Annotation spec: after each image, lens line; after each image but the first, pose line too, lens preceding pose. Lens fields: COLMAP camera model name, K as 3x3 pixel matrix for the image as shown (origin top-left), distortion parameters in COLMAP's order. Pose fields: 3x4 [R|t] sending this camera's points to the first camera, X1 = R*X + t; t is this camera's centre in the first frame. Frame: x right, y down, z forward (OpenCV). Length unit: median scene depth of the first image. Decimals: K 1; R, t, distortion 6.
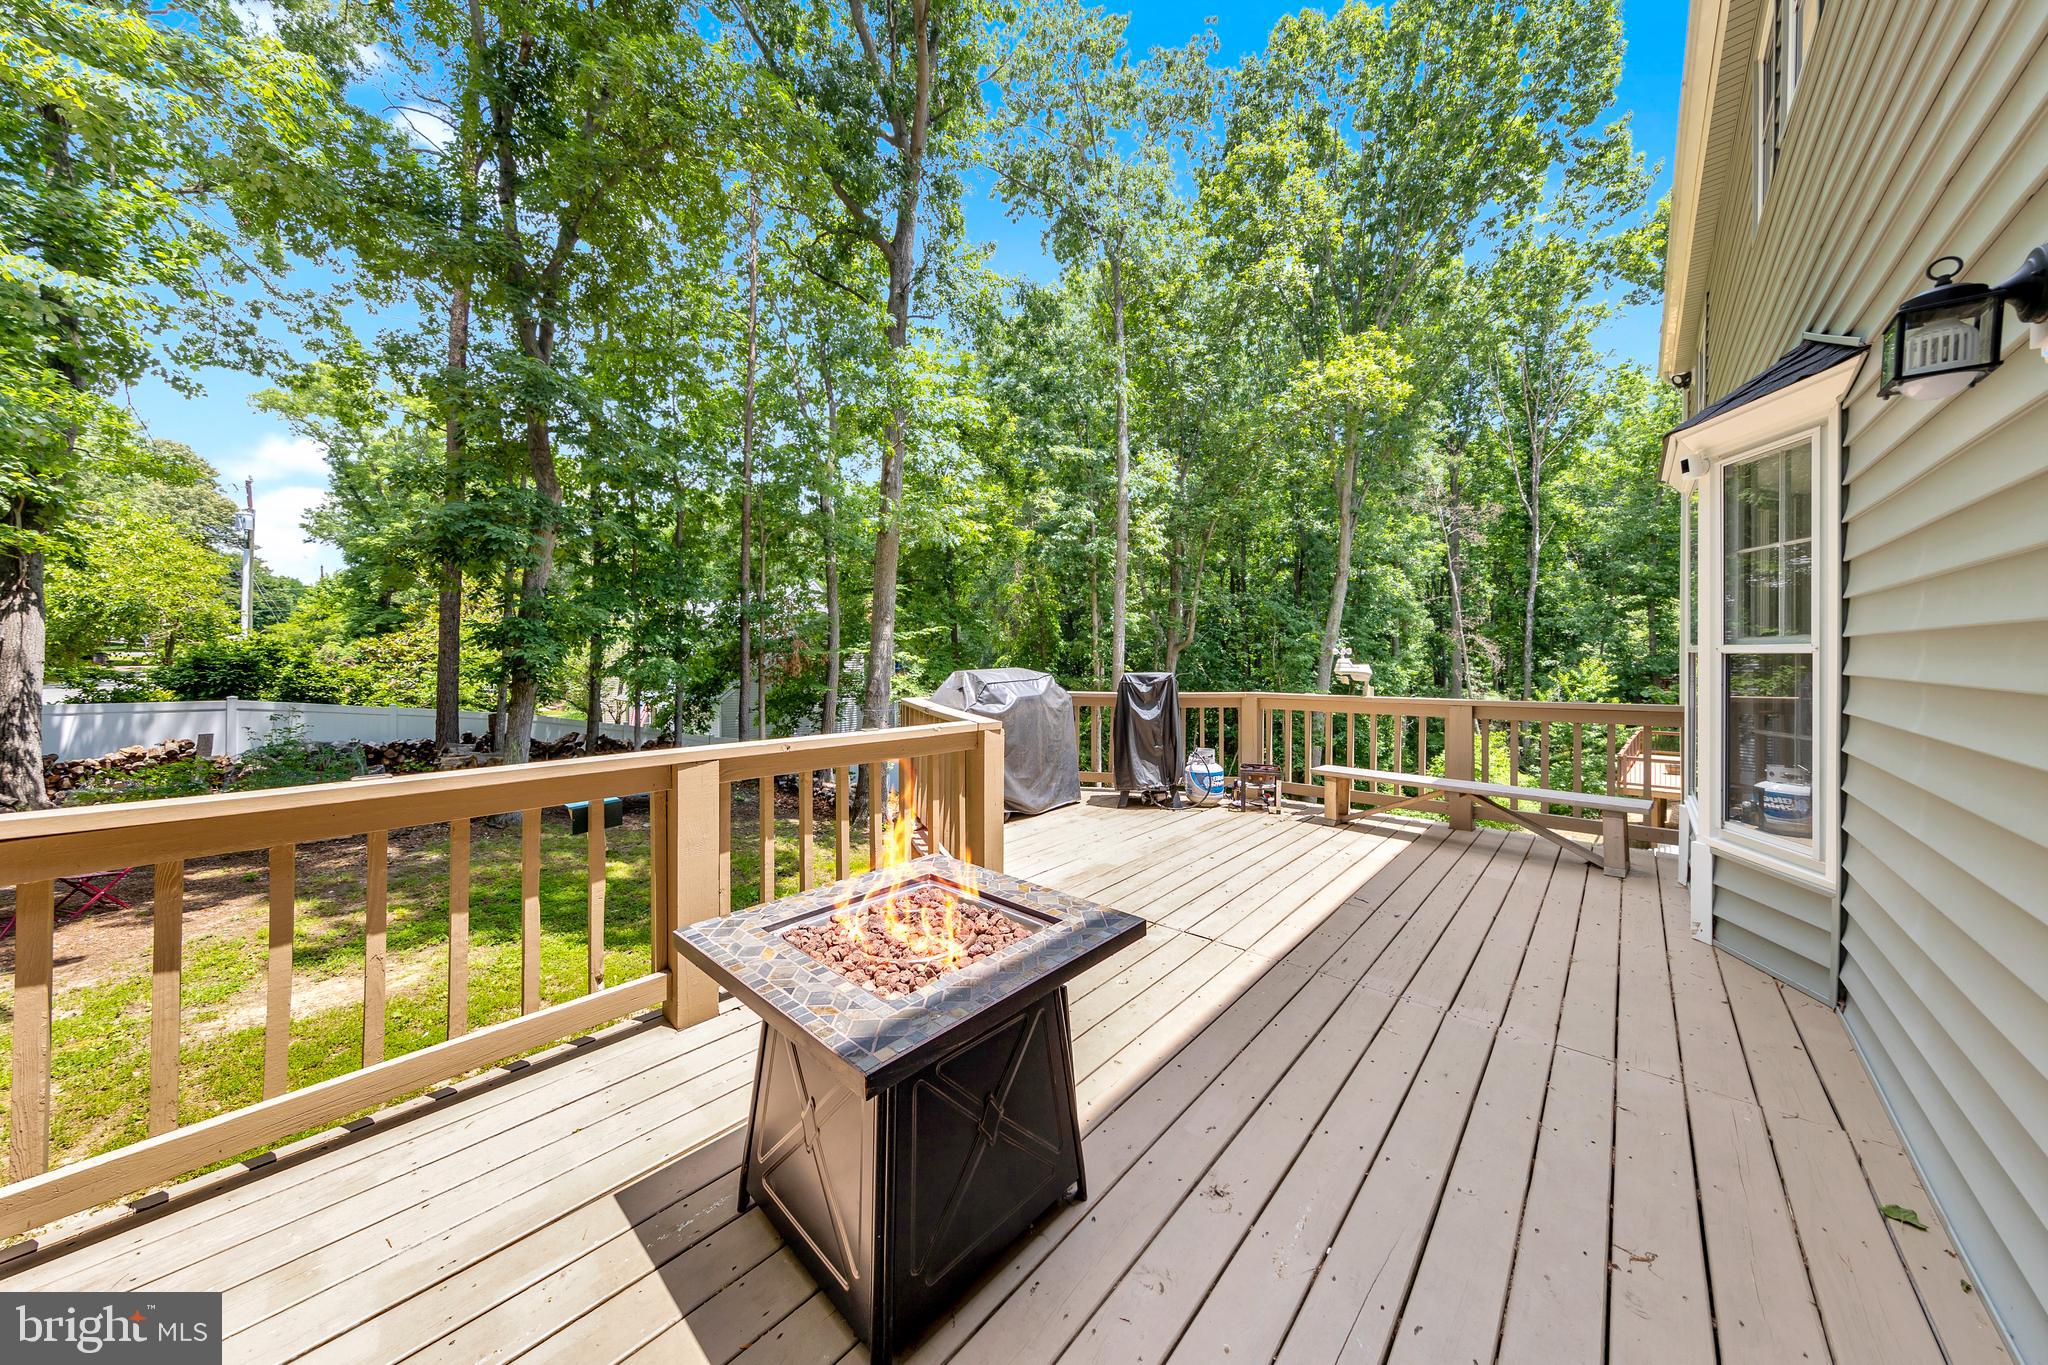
lens RADIAL K [[660.7, 0, 1022.9], [0, 660.7, 663.8], [0, 0, 1]] dist [0.005655, -0.000266]
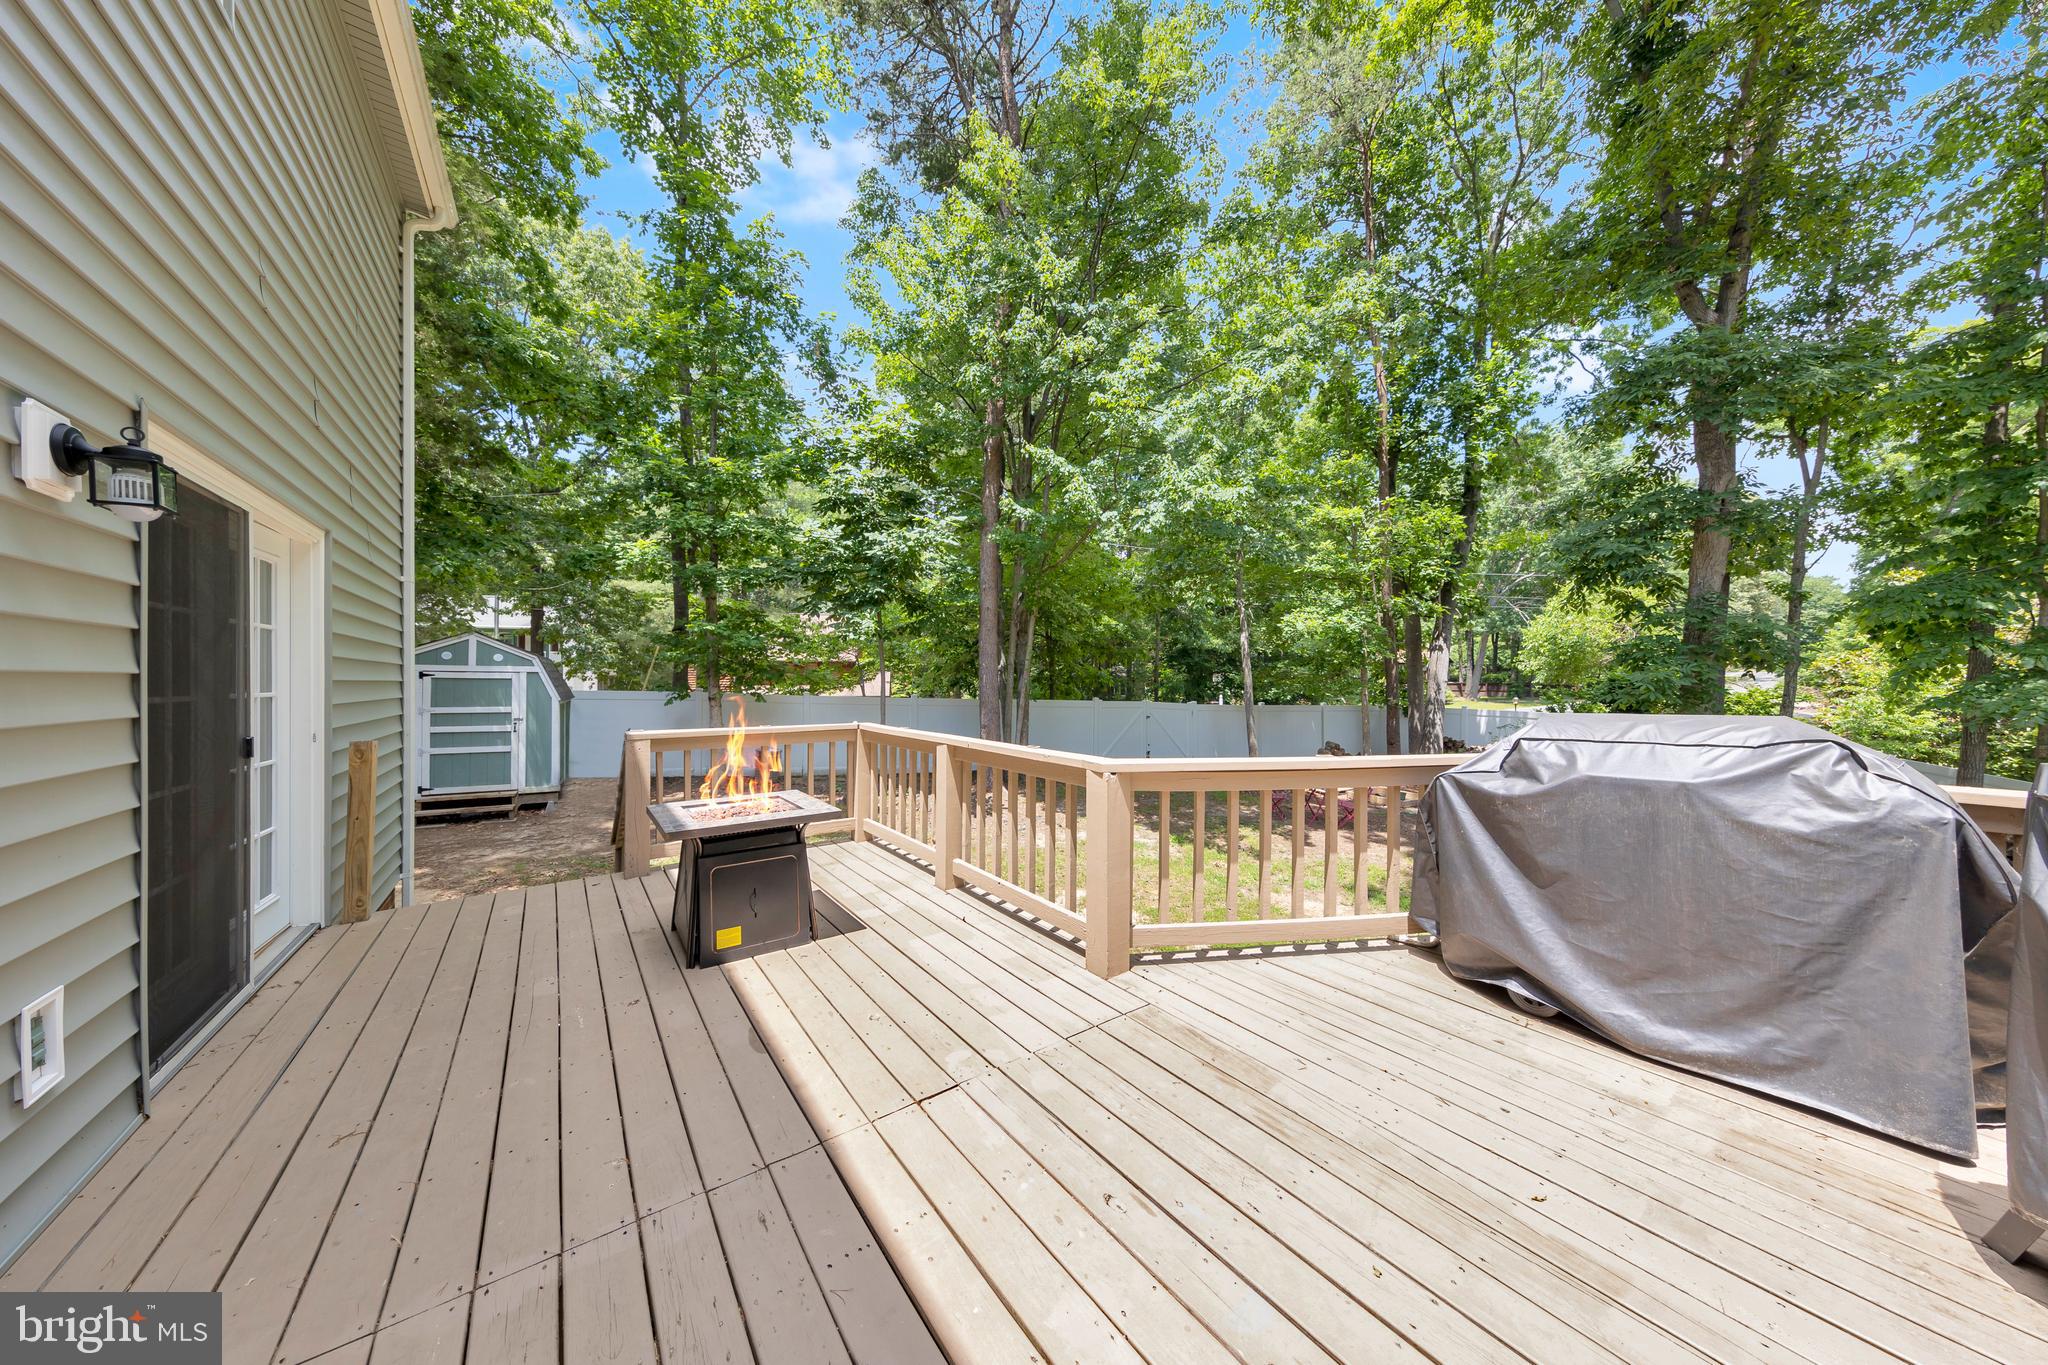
lens RADIAL K [[660.7, 0, 1038.8], [0, 660.7, 675.9], [0, 0, 1]] dist [0.005655, -0.000266]
pose [[-0.197828, -0.003791, -0.980229, 0.861380], [-0.010282, 0.999946, -0.001792, -0.025168], [0.980183, 0.009725, -0.197857, 1.147764]]
